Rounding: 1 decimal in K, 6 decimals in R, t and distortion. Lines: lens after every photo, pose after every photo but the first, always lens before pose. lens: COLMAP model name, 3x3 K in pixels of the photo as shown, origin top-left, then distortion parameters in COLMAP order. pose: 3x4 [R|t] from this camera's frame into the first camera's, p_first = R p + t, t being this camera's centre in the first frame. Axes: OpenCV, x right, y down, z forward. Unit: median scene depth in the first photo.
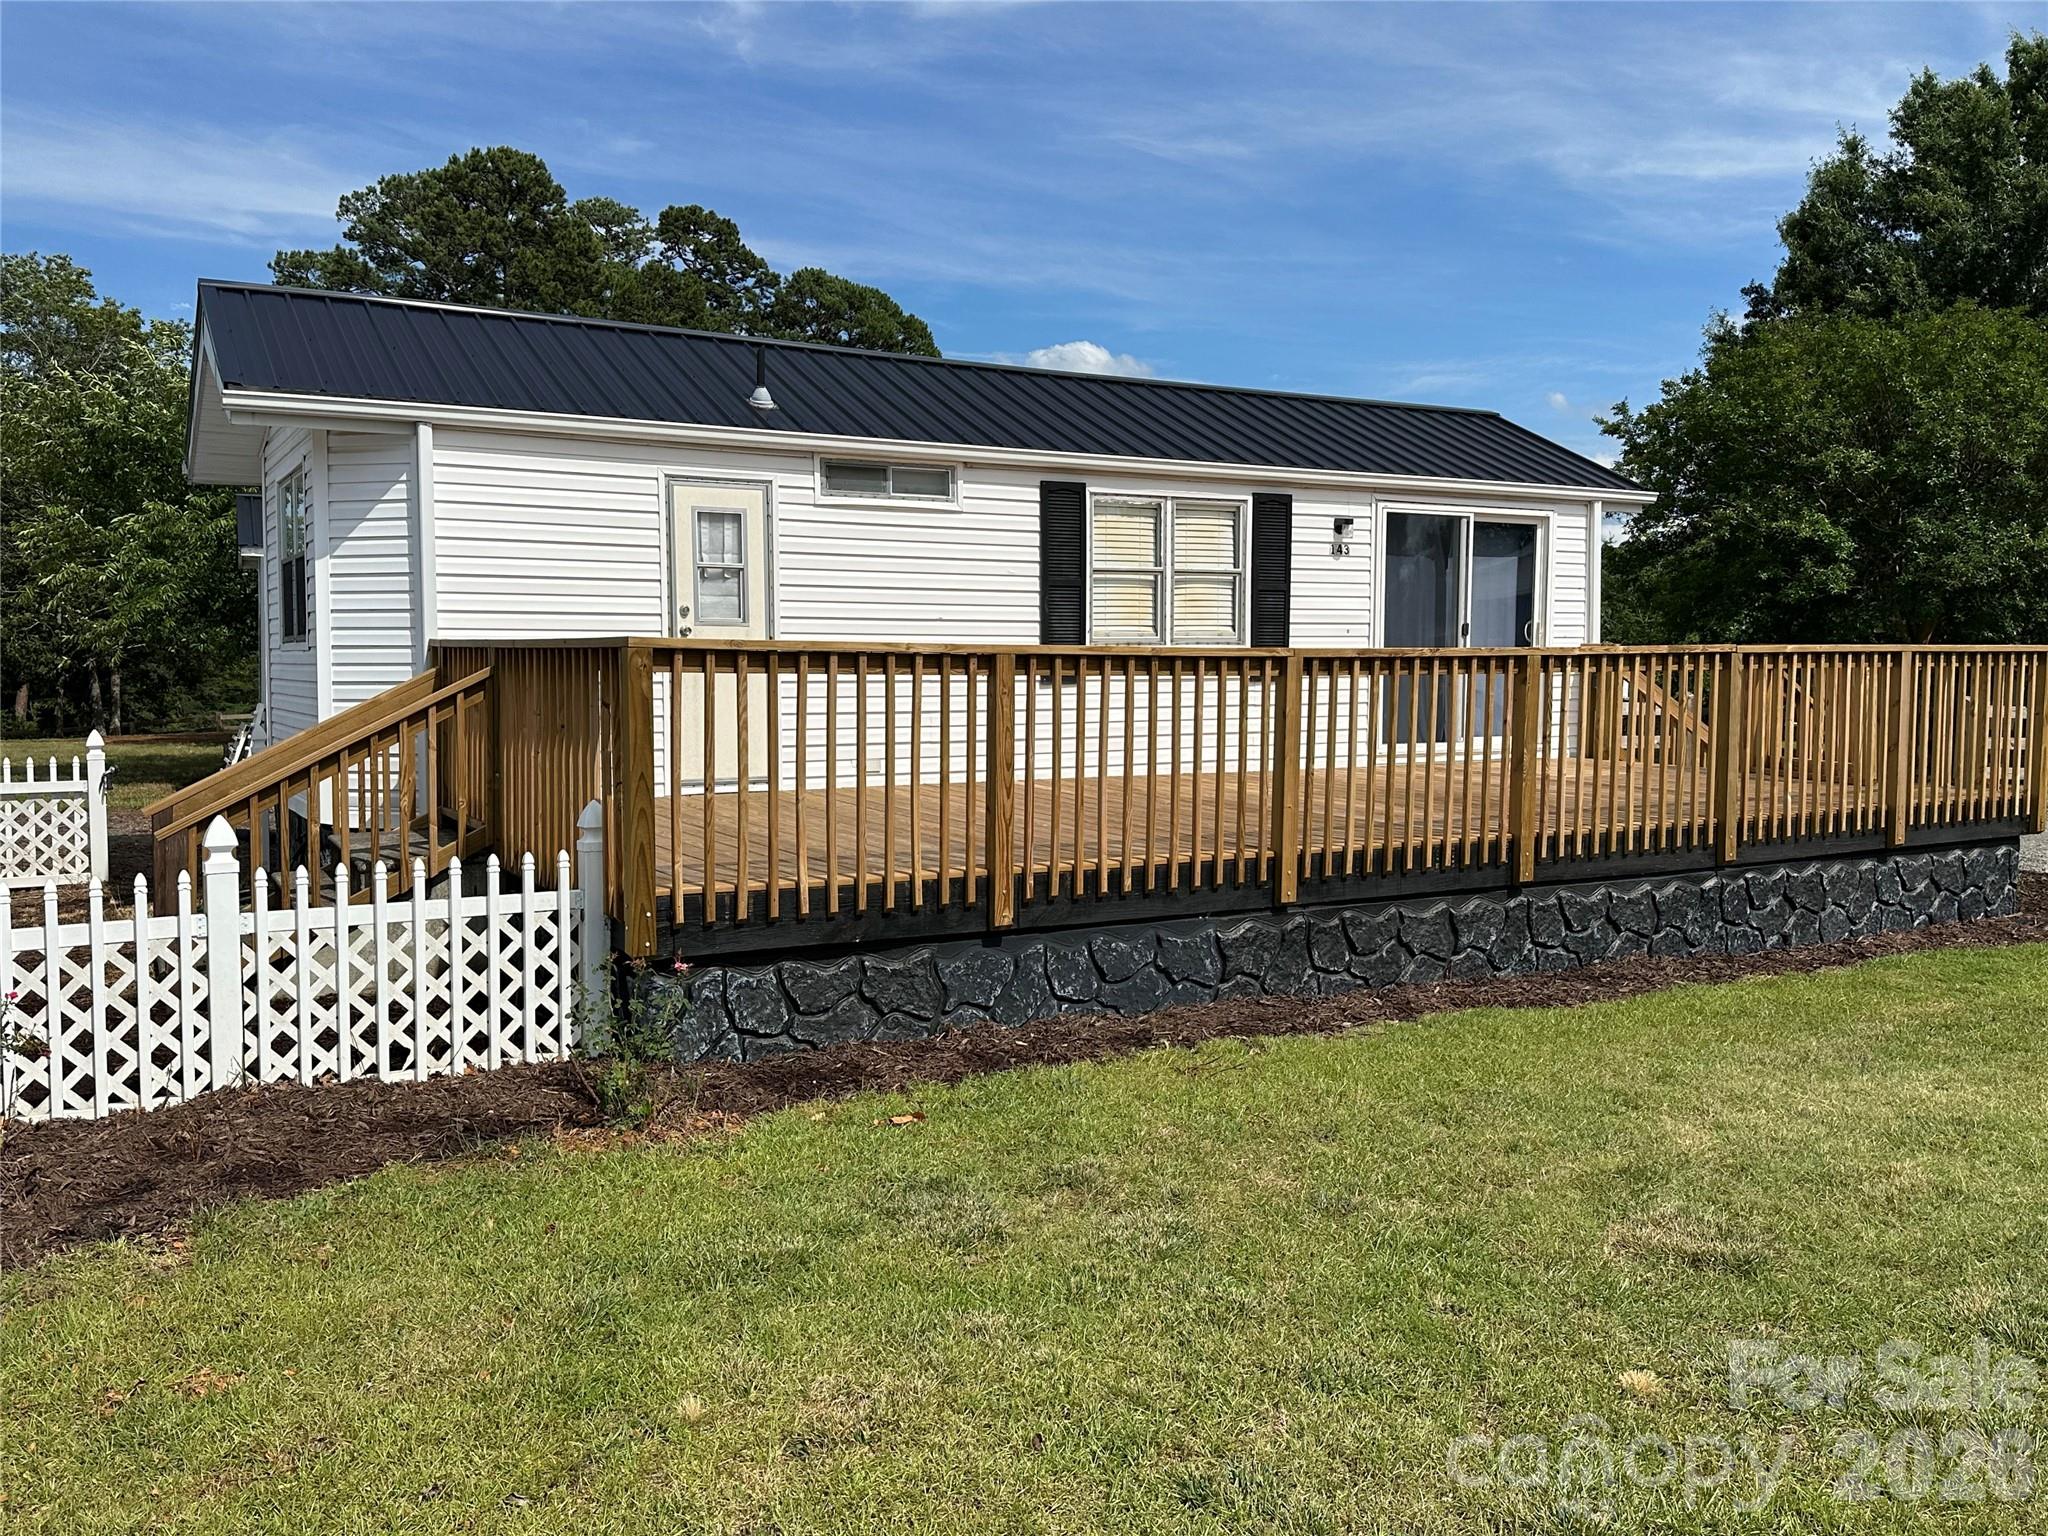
lens RADIAL K [[1682.7, 0, 1024.0], [0, 1682.7, 768.0], [0, 0, 1]] dist [0.171633, -0.220611]
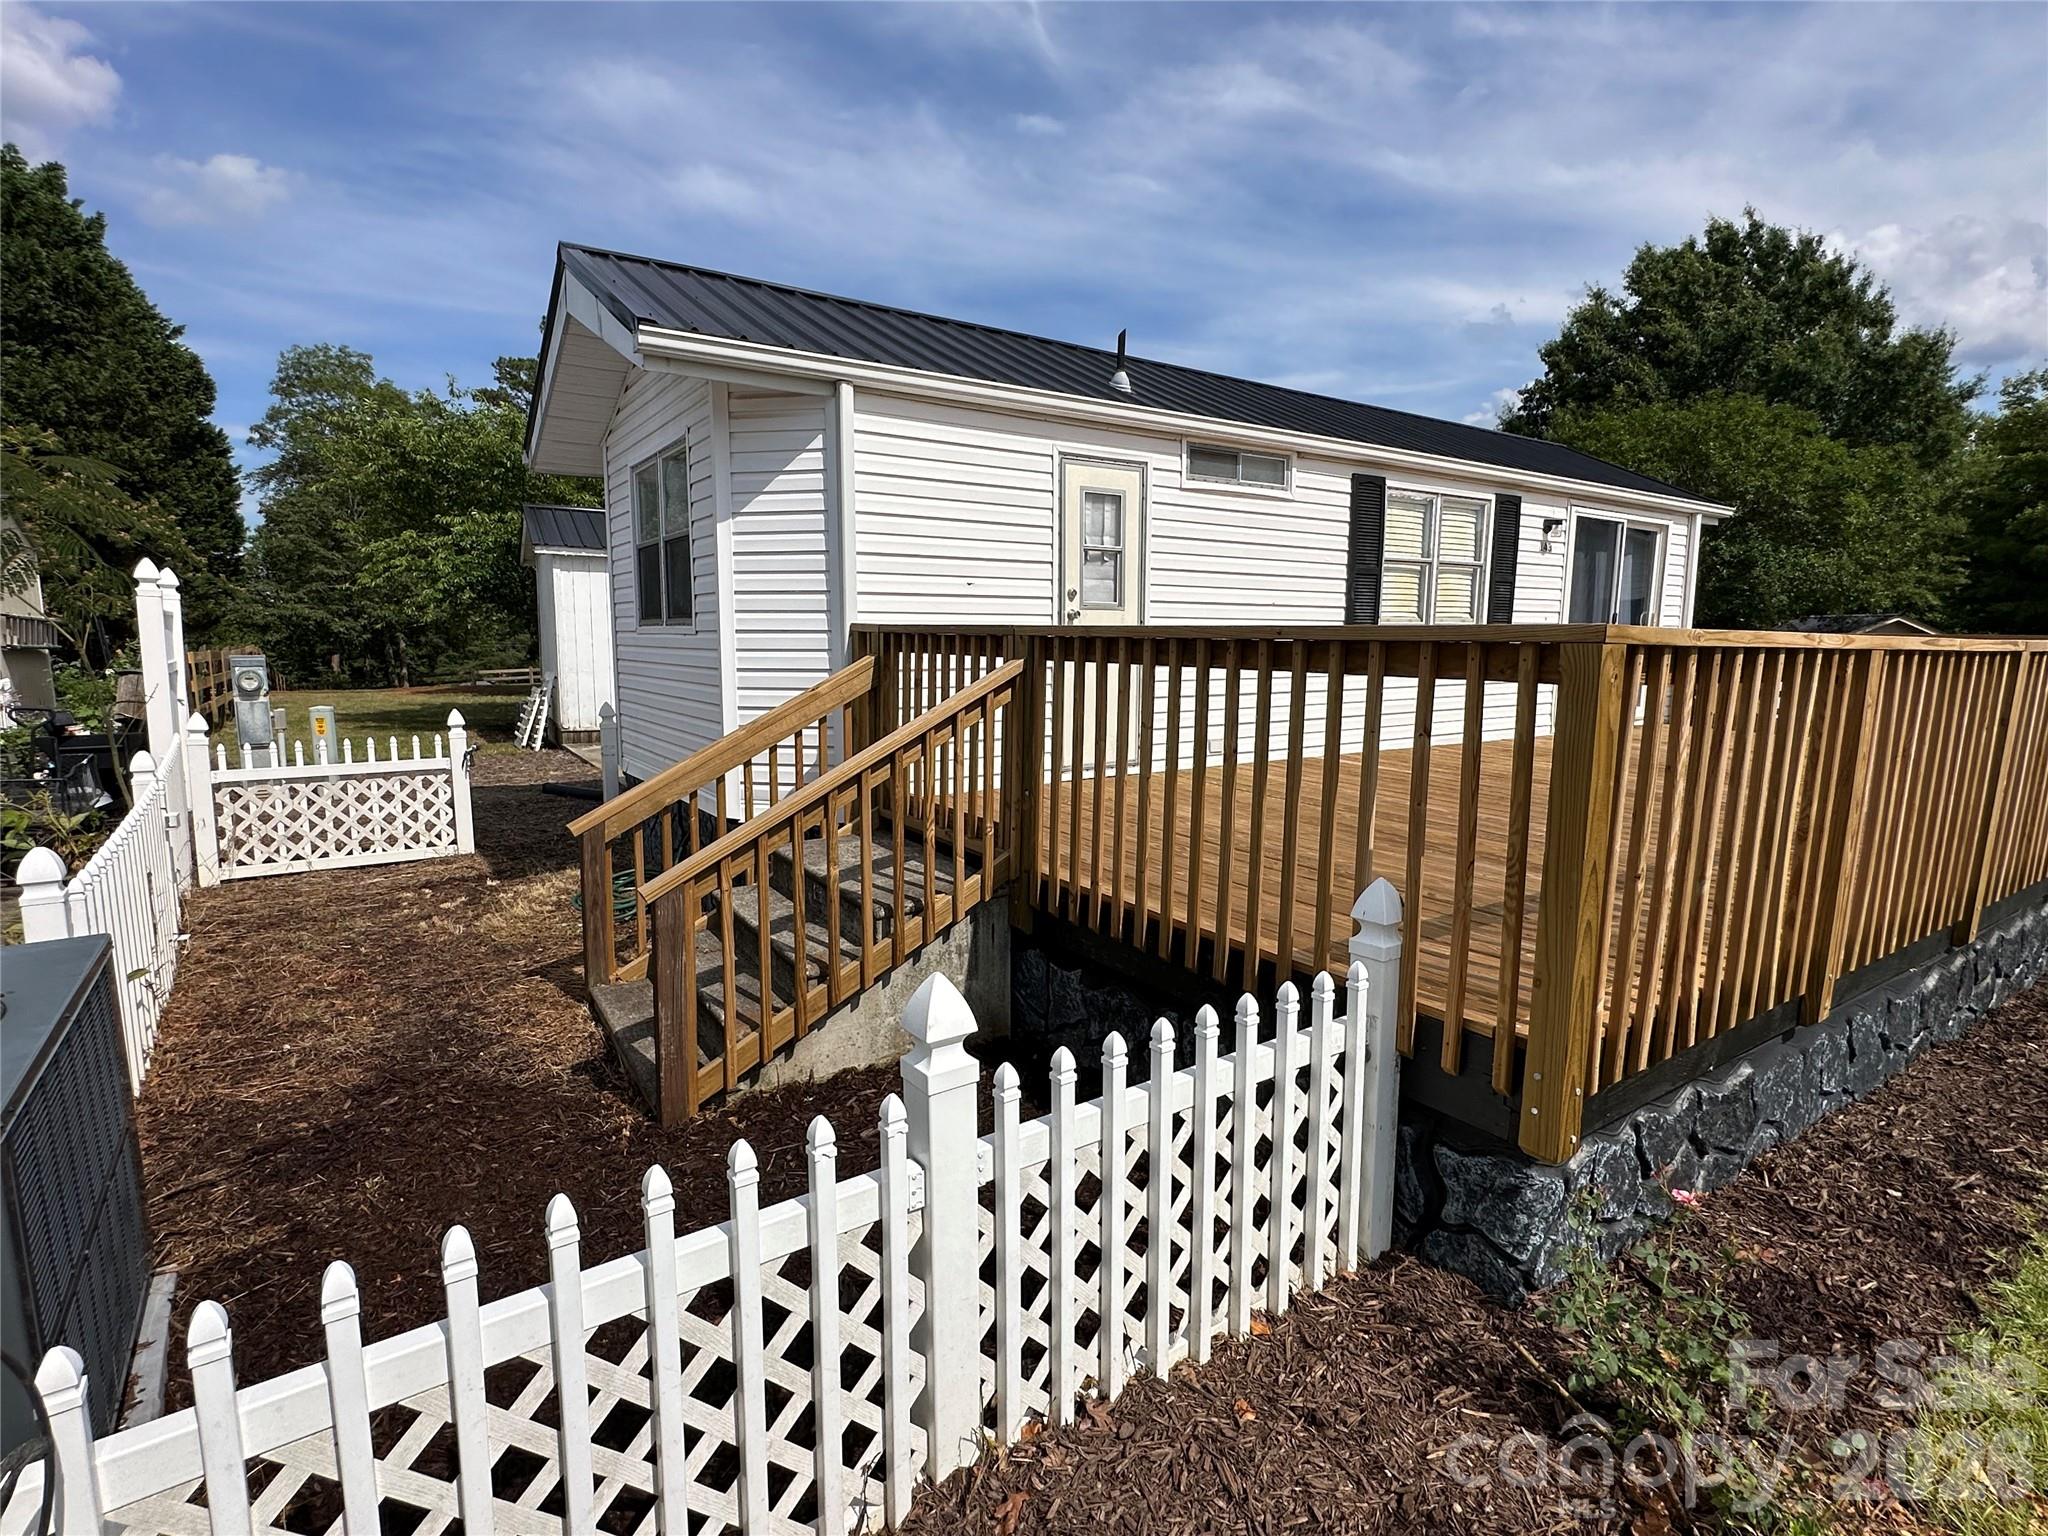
lens RADIAL K [[1010.4, 0, 1019.7], [0, 1010.4, 782.0], [0, 0, 1]] dist [0.013749, 0.000337]
pose [[0.997142, -0.003996, 0.075447, -0.246593], [-0.002291, 0.996542, 0.083062, -0.029730], [-0.075518, -0.082997, 0.993684, 0.370889]]
